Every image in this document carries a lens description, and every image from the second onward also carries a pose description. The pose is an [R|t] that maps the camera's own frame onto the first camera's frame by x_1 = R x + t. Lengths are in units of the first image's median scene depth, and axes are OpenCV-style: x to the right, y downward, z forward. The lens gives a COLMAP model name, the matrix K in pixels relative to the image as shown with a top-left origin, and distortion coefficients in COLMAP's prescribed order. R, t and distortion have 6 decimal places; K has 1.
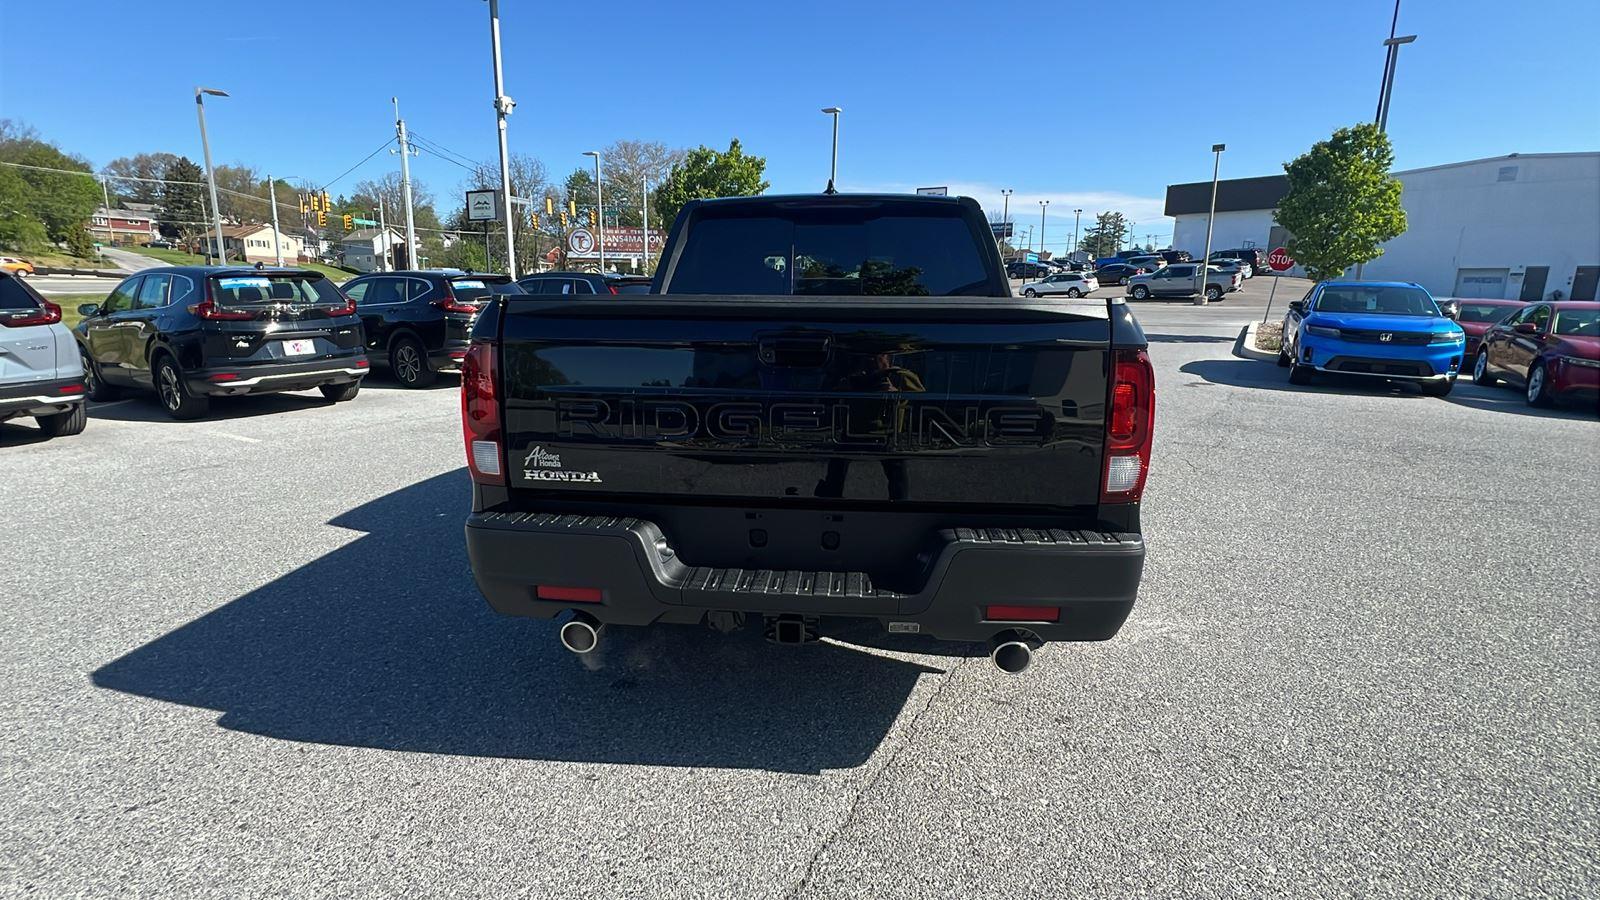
lens RADIAL K [[735.4, 0, 795.5], [0, 735.4, 450.7], [0, 0, 1]] dist [0.000448, 0.000206]
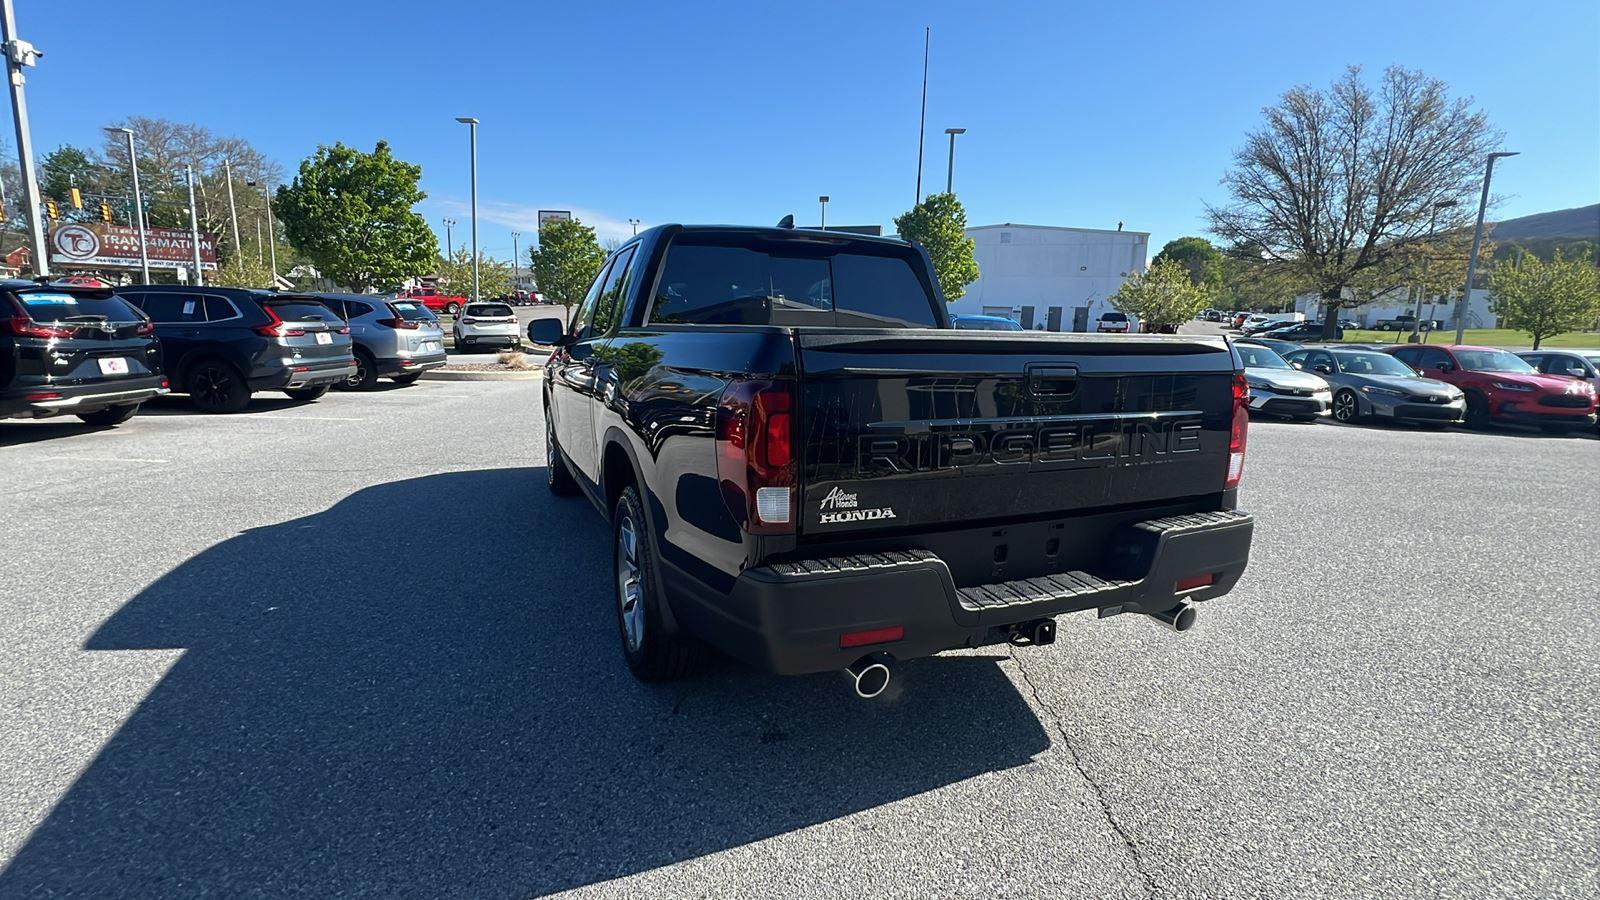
lens RADIAL K [[735.4, 0, 795.5], [0, 735.4, 450.7], [0, 0, 1]] dist [0.000448, 0.000206]
pose [[0.878518, -0.069385, 0.472644, -0.088897], [0.085010, 0.996311, -0.011750, -0.004865], [-0.470085, 0.050502, 0.881175, 0.019495]]
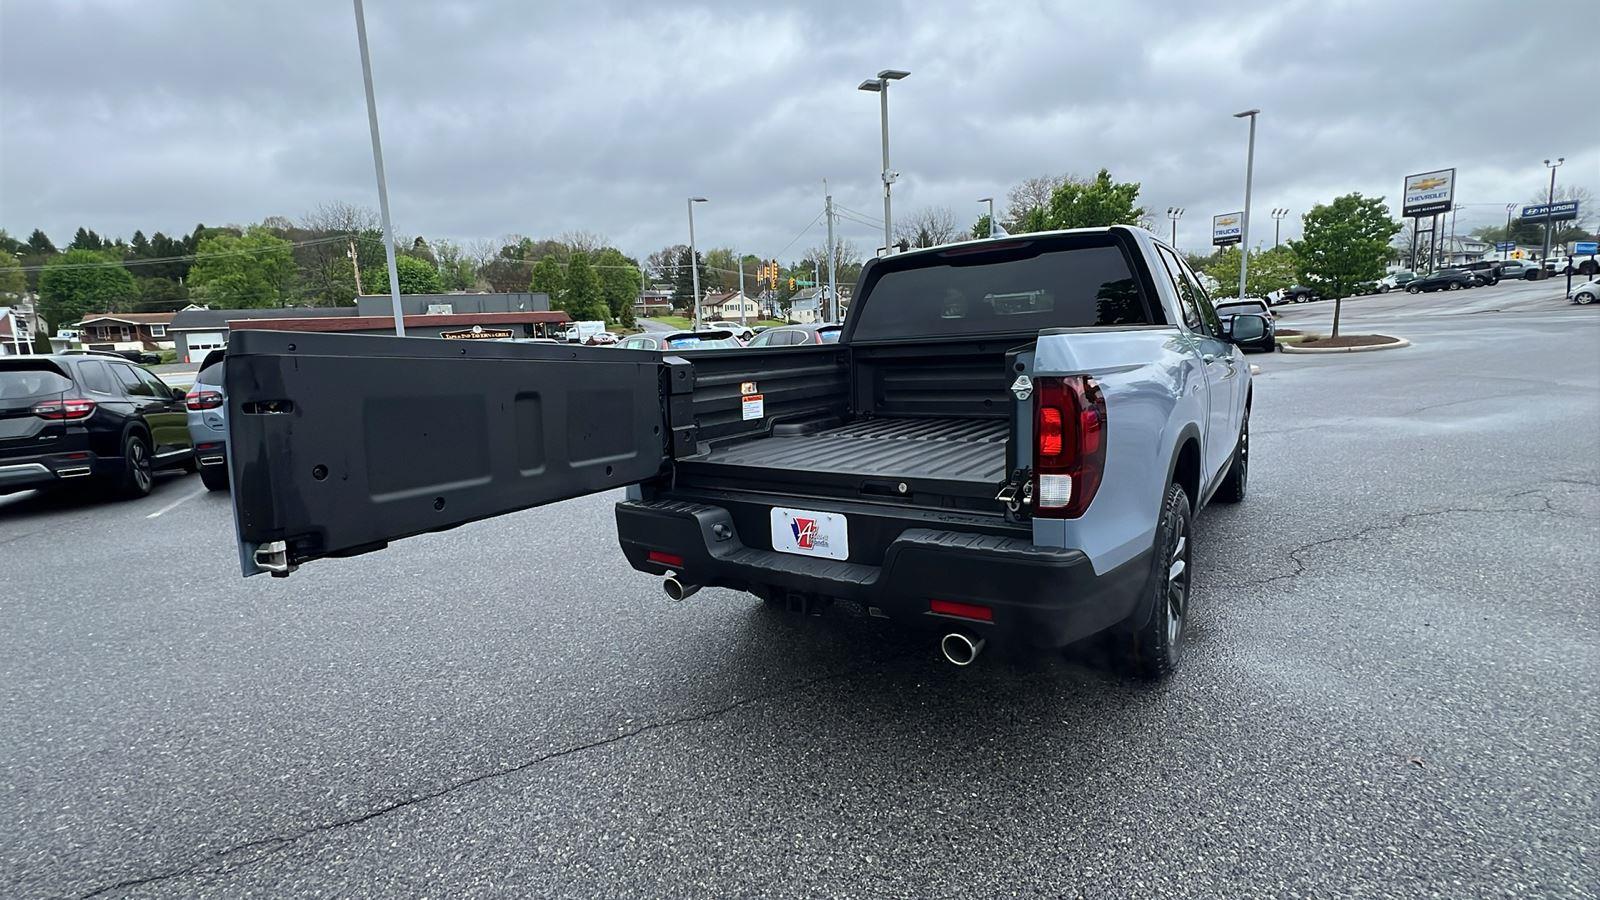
lens RADIAL K [[736.3, 0, 795.6], [0, 736.3, 451.7], [0, 0, 1]] dist [0.000392, 0.000140]
pose [[0.857418, 0.024567, -0.514034, 0.079753], [-0.049171, 0.998201, -0.034312, 0.010307], [0.512266, 0.054696, 0.857084, -0.045511]]
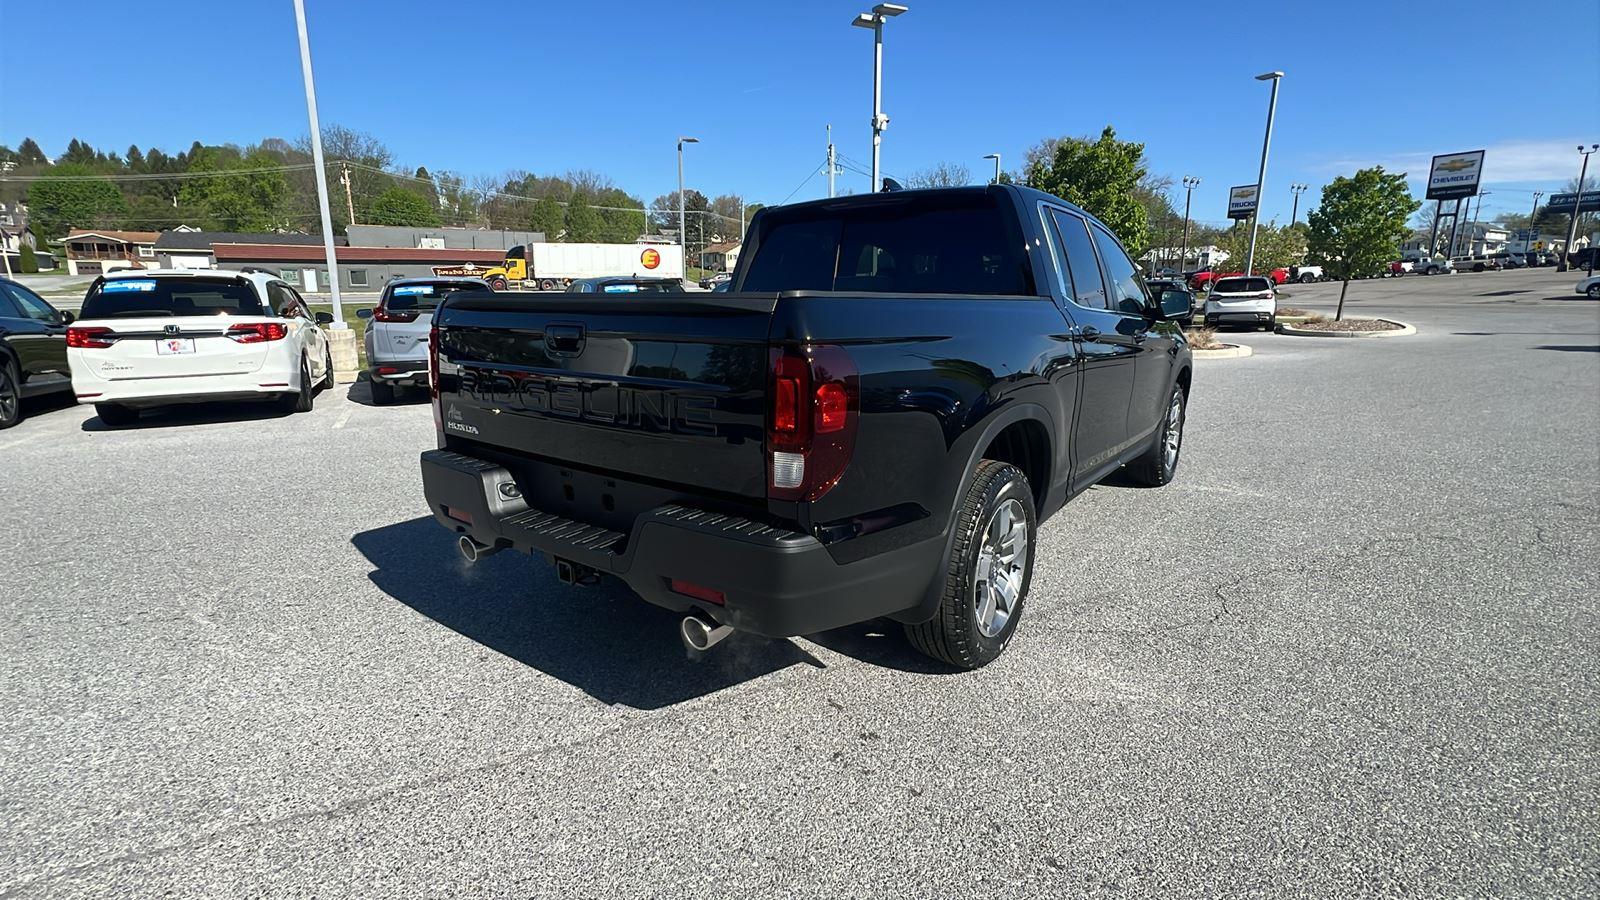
lens RADIAL K [[735.4, 0, 795.5], [0, 735.4, 450.7], [0, 0, 1]] dist [0.000448, 0.000206]
pose [[0.853971, 0.100194, -0.510583, 0.094847], [-0.101628, 0.994504, 0.025180, -0.001947], [0.510300, 0.030387, 0.859460, 0.016471]]
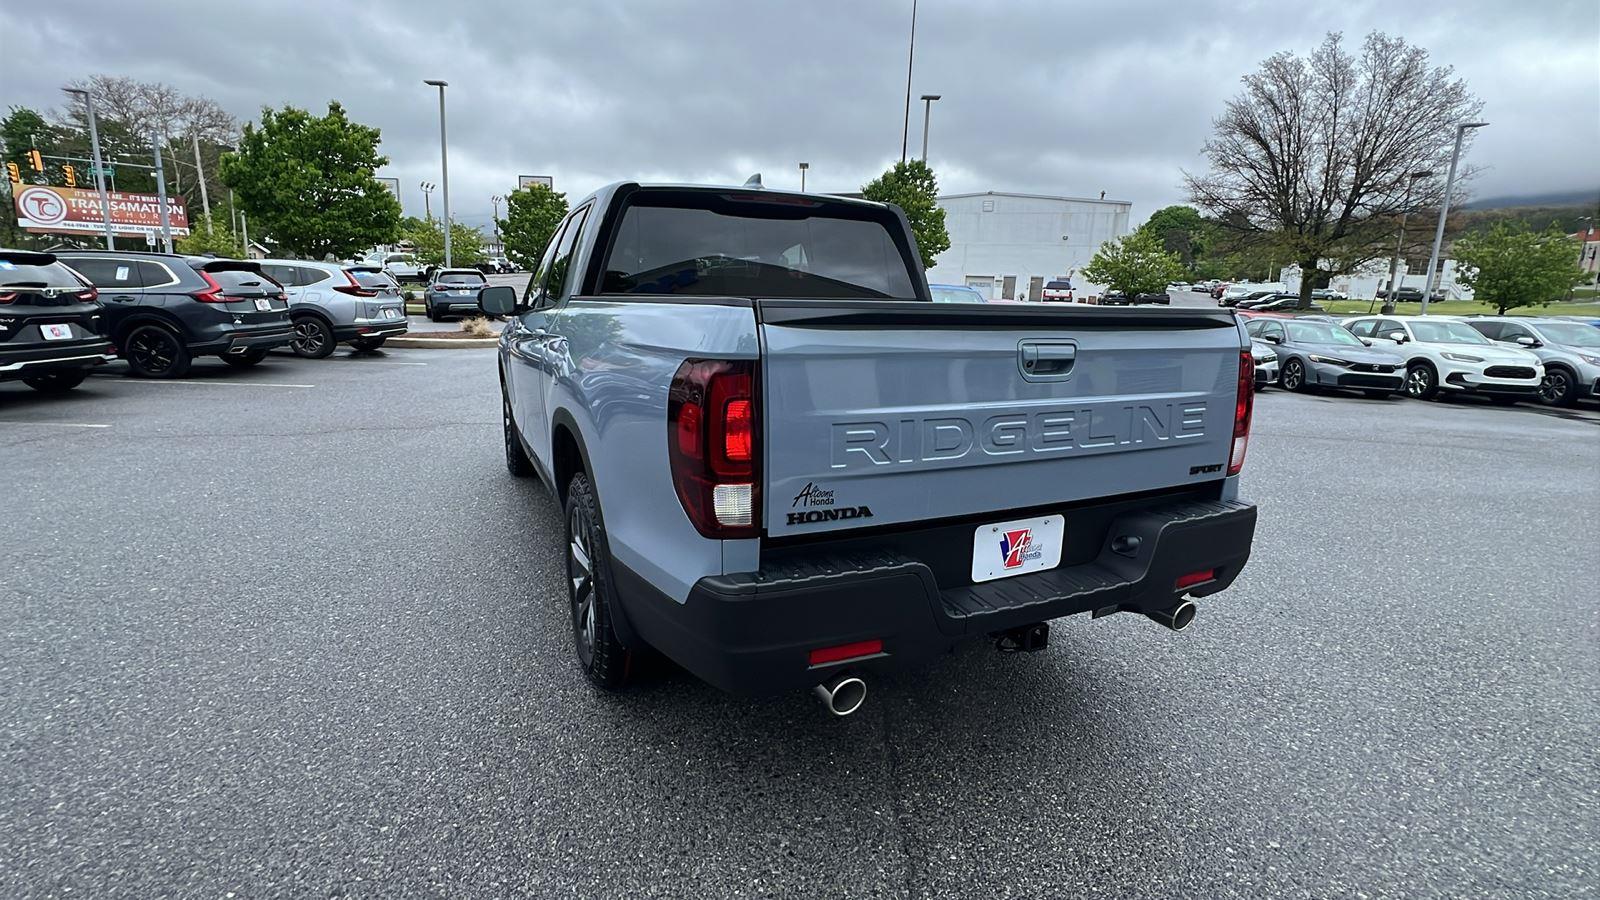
lens RADIAL K [[735.4, 0, 795.5], [0, 735.4, 450.7], [0, 0, 1]] dist [0.000448, 0.000206]
pose [[0.871617, -0.088284, 0.482172, -0.067463], [0.084364, 0.995988, 0.029857, 0.000426], [-0.482873, 0.014654, 0.875568, -0.005355]]
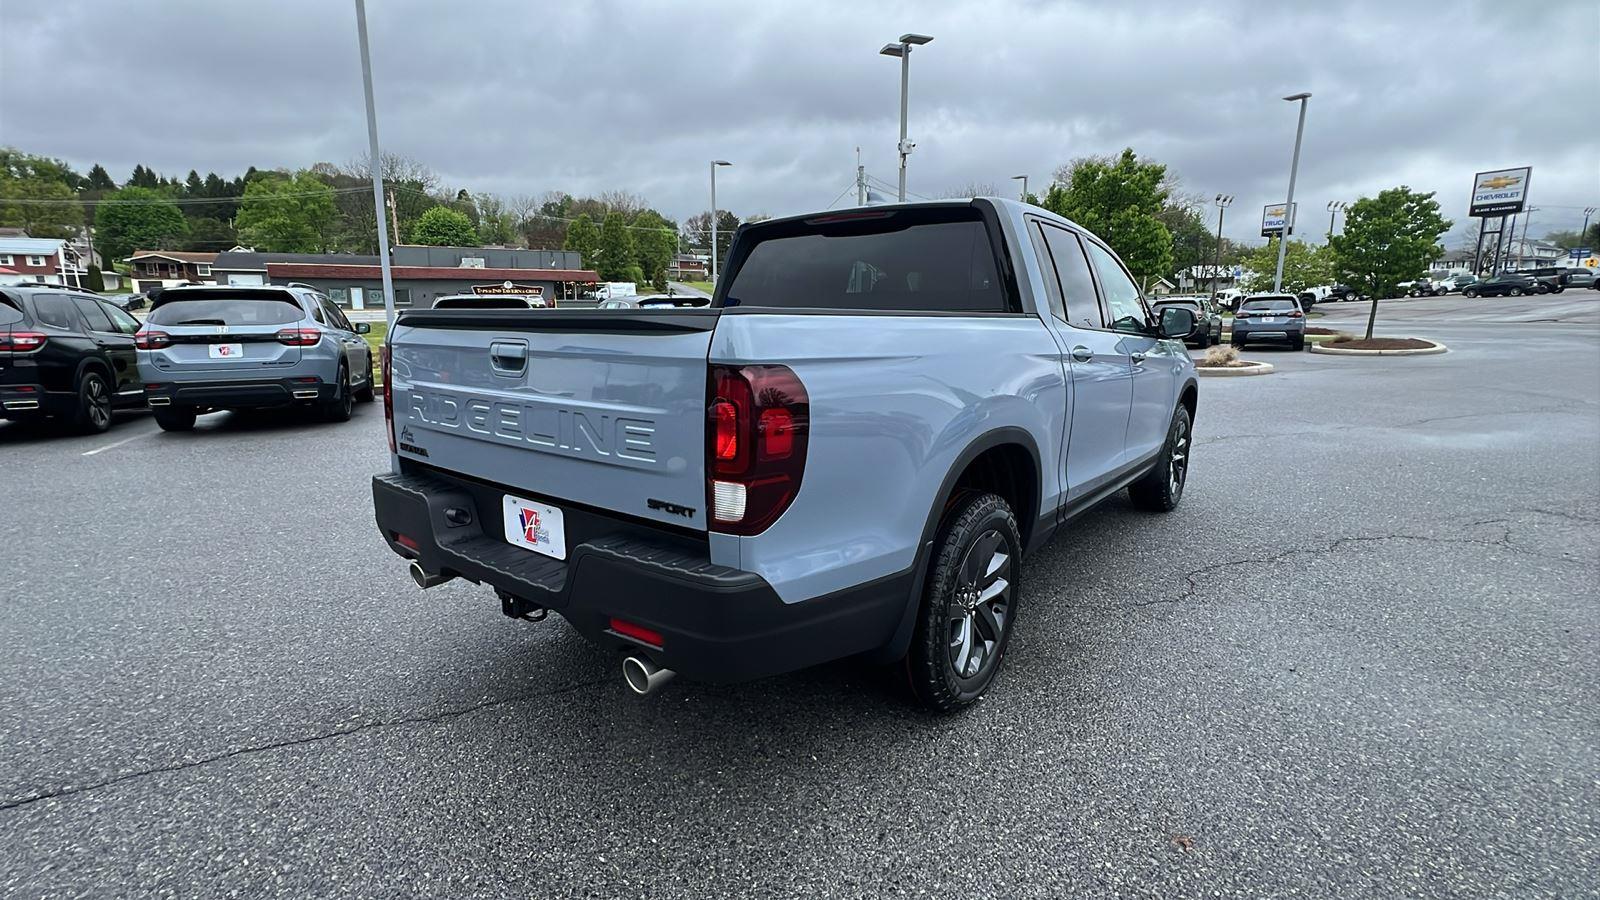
lens RADIAL K [[735.4, 0, 795.5], [0, 735.4, 450.7], [0, 0, 1]] dist [0.000448, 0.000206]
pose [[0.832526, 0.094717, -0.545829, 0.112408], [-0.109553, 0.993966, 0.005387, 0.002895], [0.543046, 0.055313, 0.837879, -0.004827]]
